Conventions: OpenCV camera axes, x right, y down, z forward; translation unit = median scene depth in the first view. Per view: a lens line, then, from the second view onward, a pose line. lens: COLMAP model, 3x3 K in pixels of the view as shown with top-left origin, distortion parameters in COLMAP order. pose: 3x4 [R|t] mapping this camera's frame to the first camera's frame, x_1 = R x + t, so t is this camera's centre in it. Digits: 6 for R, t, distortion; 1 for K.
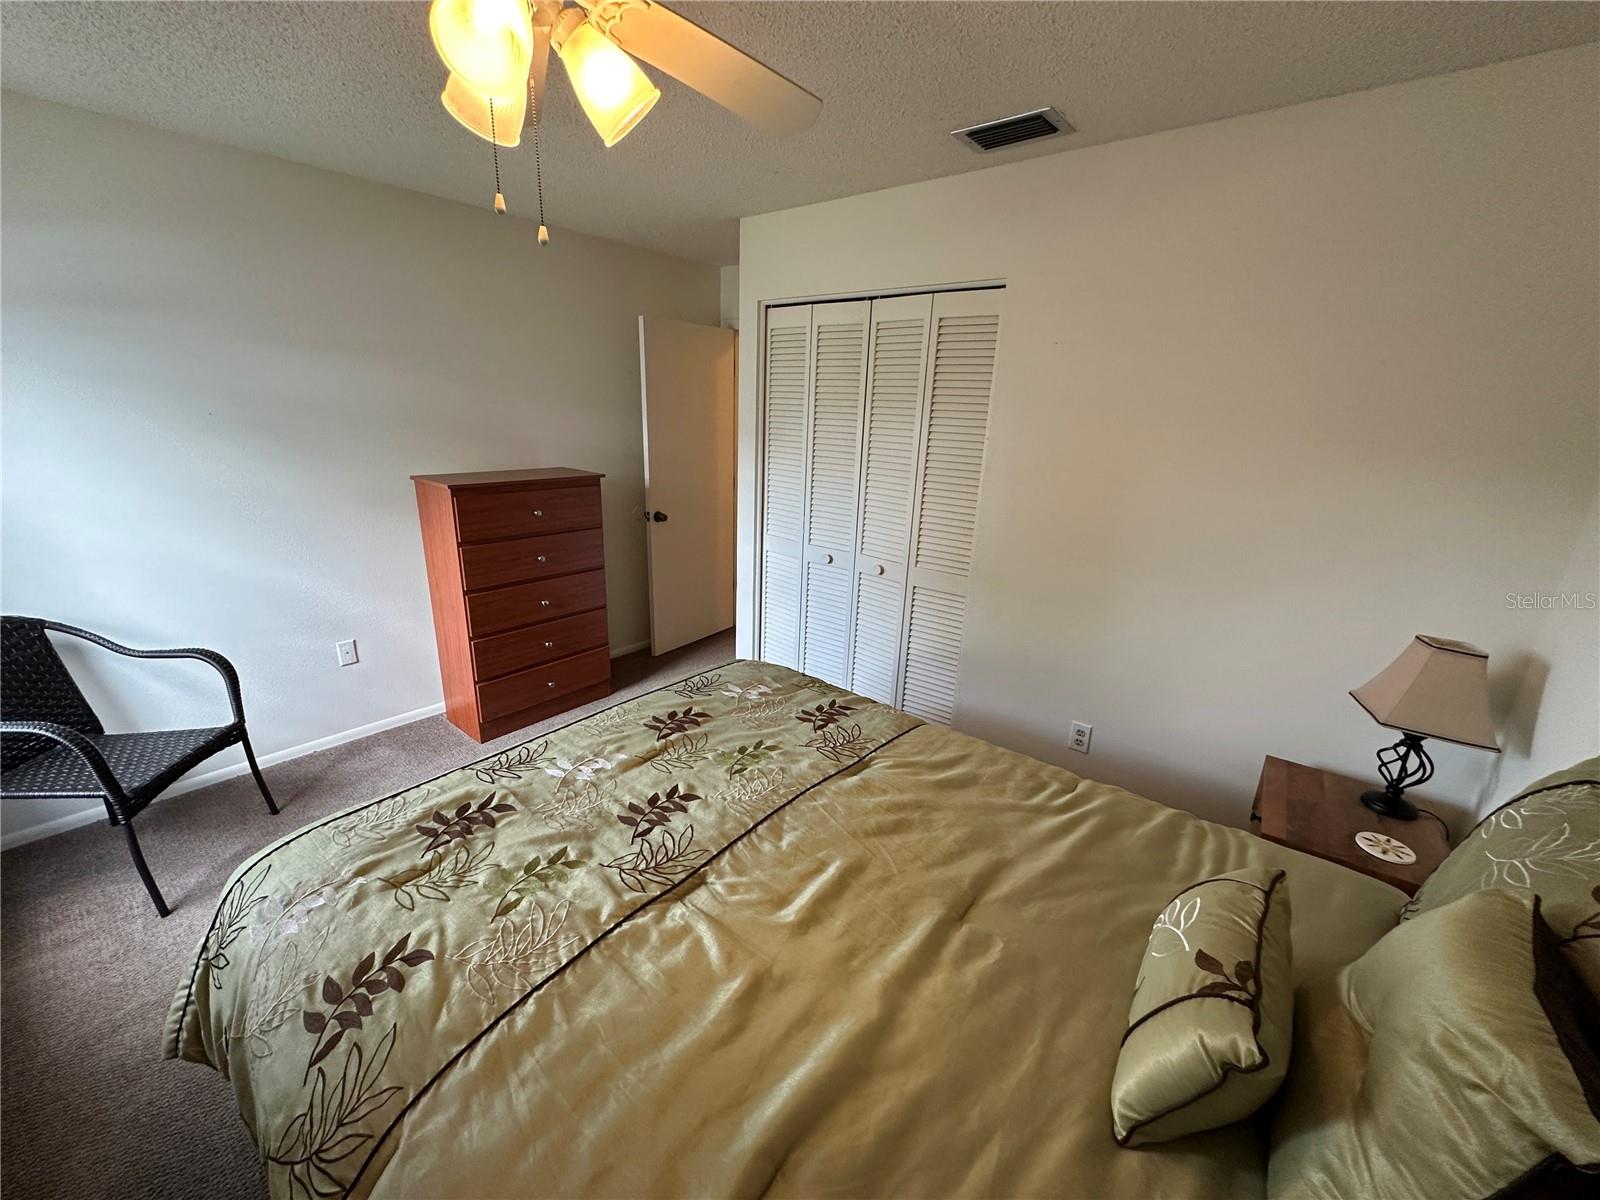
lens RADIAL K [[638.7, 0, 795.8], [0, 638.7, 600.5], [0, 0, 1]] dist [-0.005528, 0.000477]
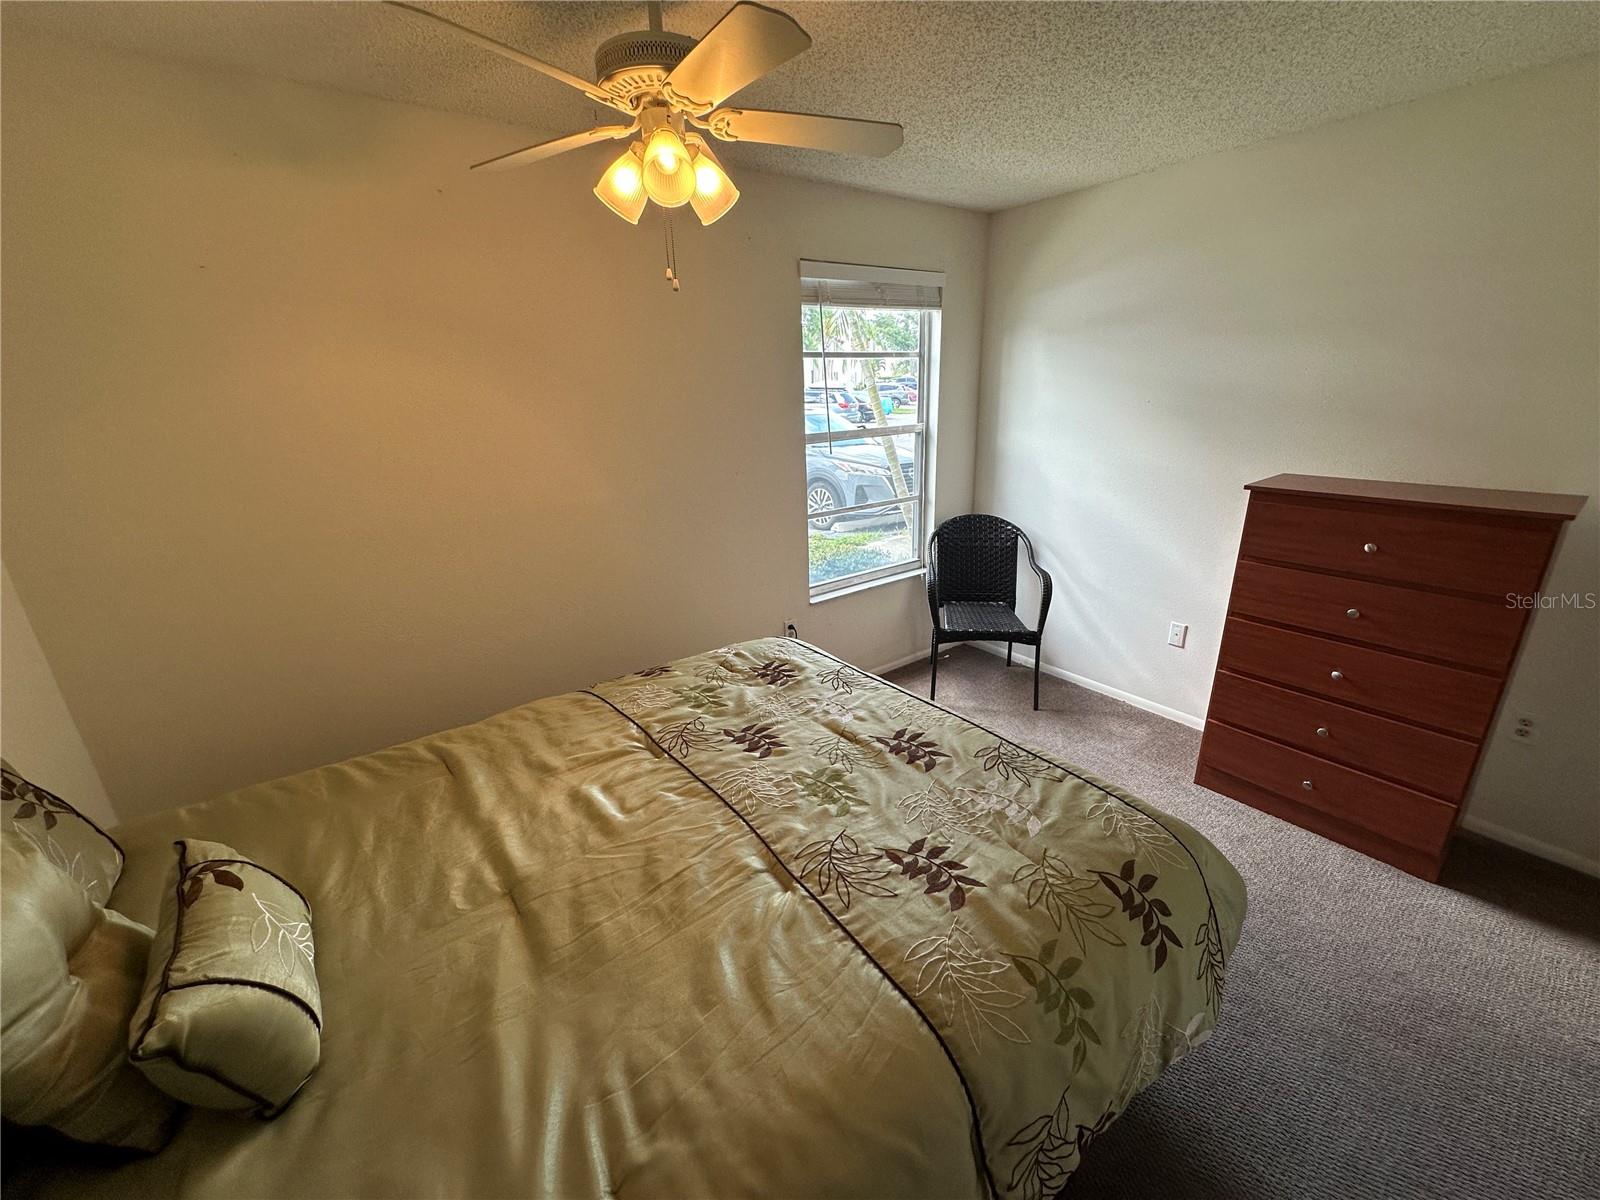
lens RADIAL K [[638.7, 0, 794.5], [0, 638.7, 594.8], [0, 0, 1]] dist [-0.005528, 0.000477]
pose [[-0.230709, 0.279726, -0.931948, 0.729522], [-0.268985, 0.902127, 0.337364, -0.302196], [0.935104, 0.328513, -0.132887, 1.052928]]
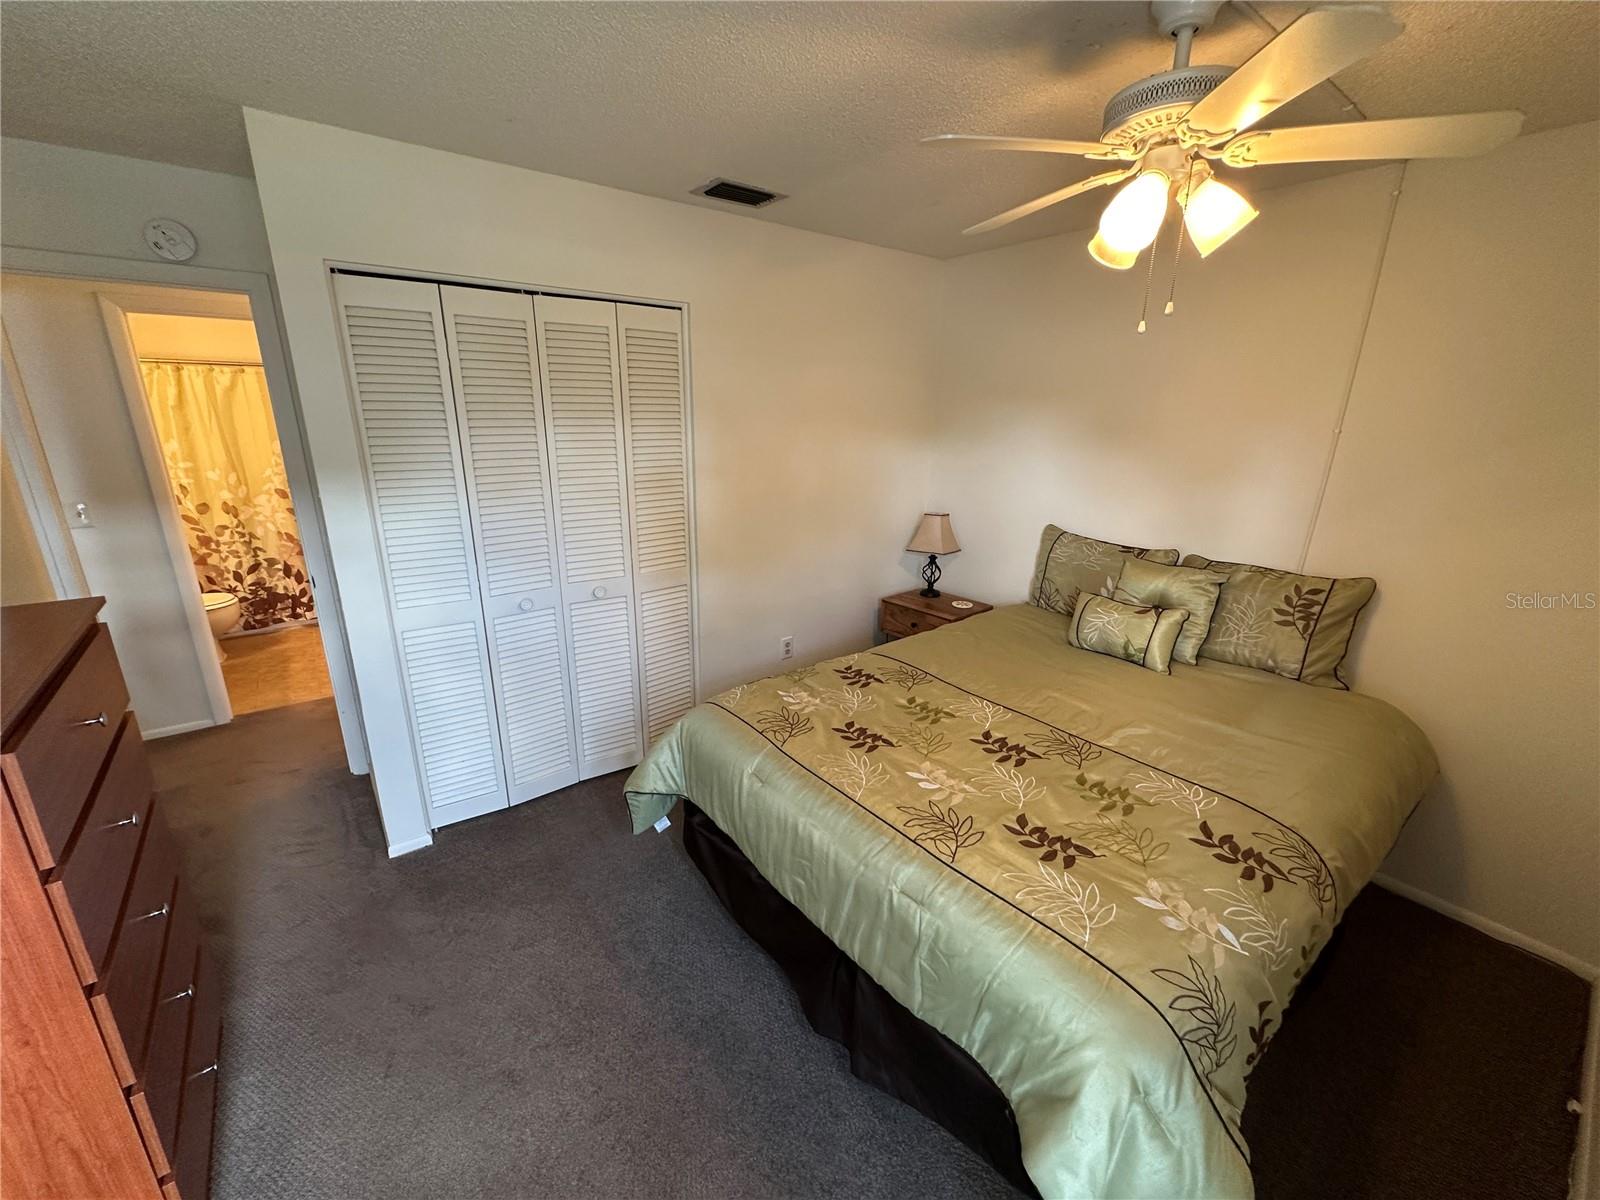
lens RADIAL K [[638.7, 0, 799.7], [0, 638.7, 604.6], [0, 0, 1]] dist [-0.005528, 0.000477]
pose [[0.211216, -0.319108, 0.923882, -1.290994], [0.284013, 0.924461, 0.254377, -0.353687], [-0.935267, 0.208666, 0.285892, 0.887402]]
